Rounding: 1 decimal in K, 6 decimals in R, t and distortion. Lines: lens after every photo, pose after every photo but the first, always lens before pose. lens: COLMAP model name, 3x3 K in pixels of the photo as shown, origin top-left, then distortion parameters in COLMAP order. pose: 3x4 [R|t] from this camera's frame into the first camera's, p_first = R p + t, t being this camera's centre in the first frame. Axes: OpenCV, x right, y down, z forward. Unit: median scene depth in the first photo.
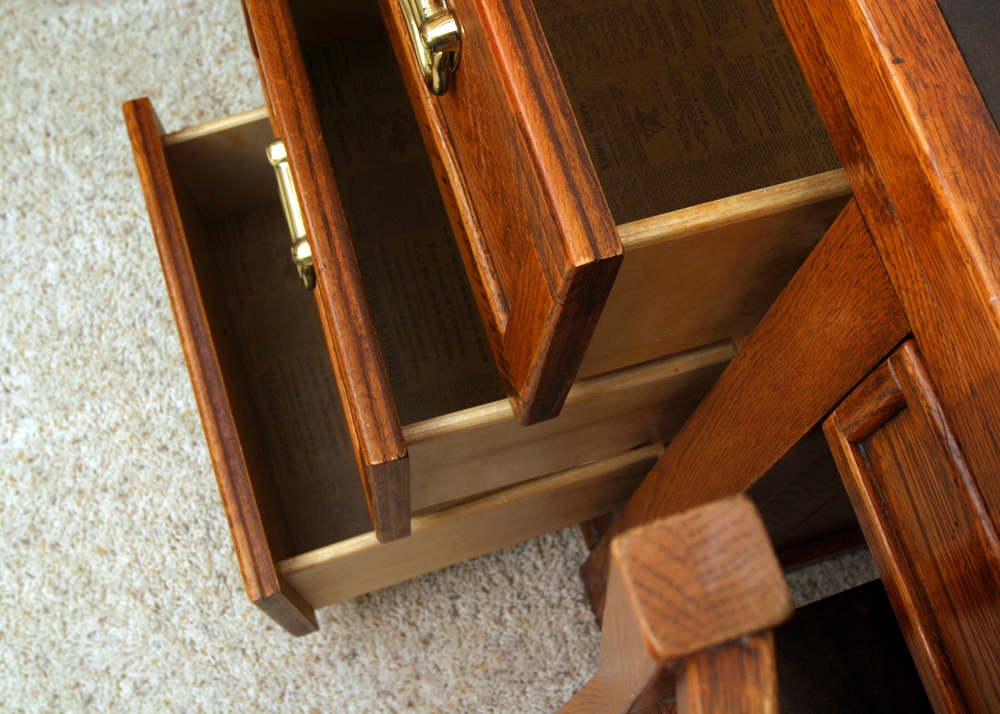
lens RADIAL K [[1290.1, 0, 498.6], [0, 1290.1, 357.9], [0, 0, 1]] dist [-0.044688, 0.000000]
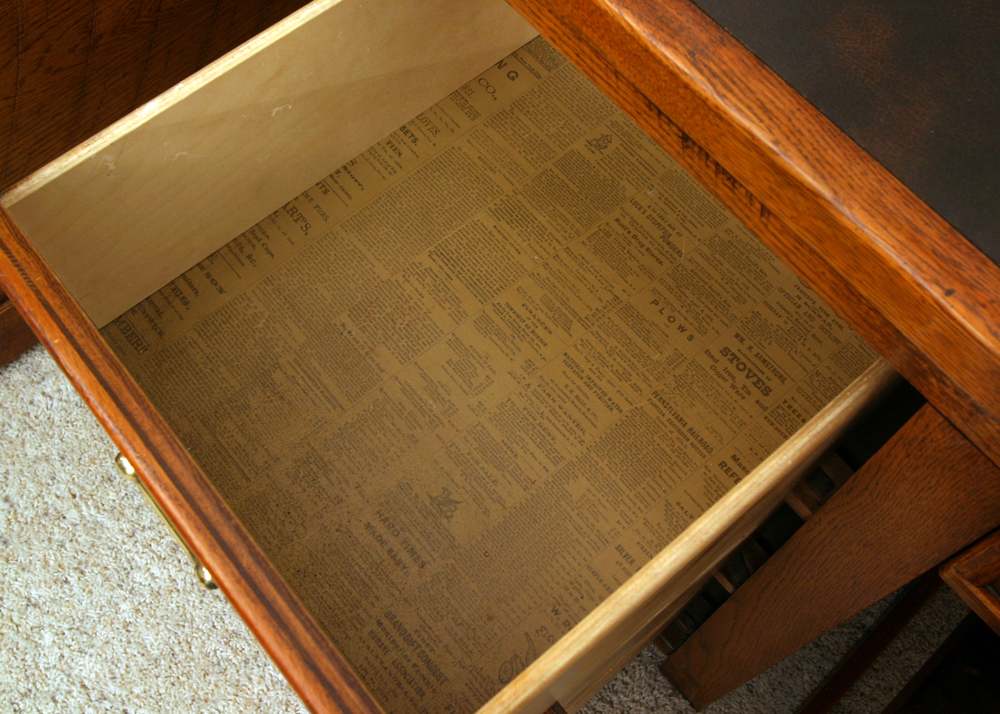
lens RADIAL K [[1024.6, 0, 501.2], [0, 1024.6, 355.6], [0, 0, 1]] dist [-0.056862, 0.000000]
pose [[0.917426, -0.382994, 0.107912, -0.058385], [0.388521, 0.920770, -0.035122, -0.118188], [-0.085911, 0.074148, 0.993540, 0.073876]]
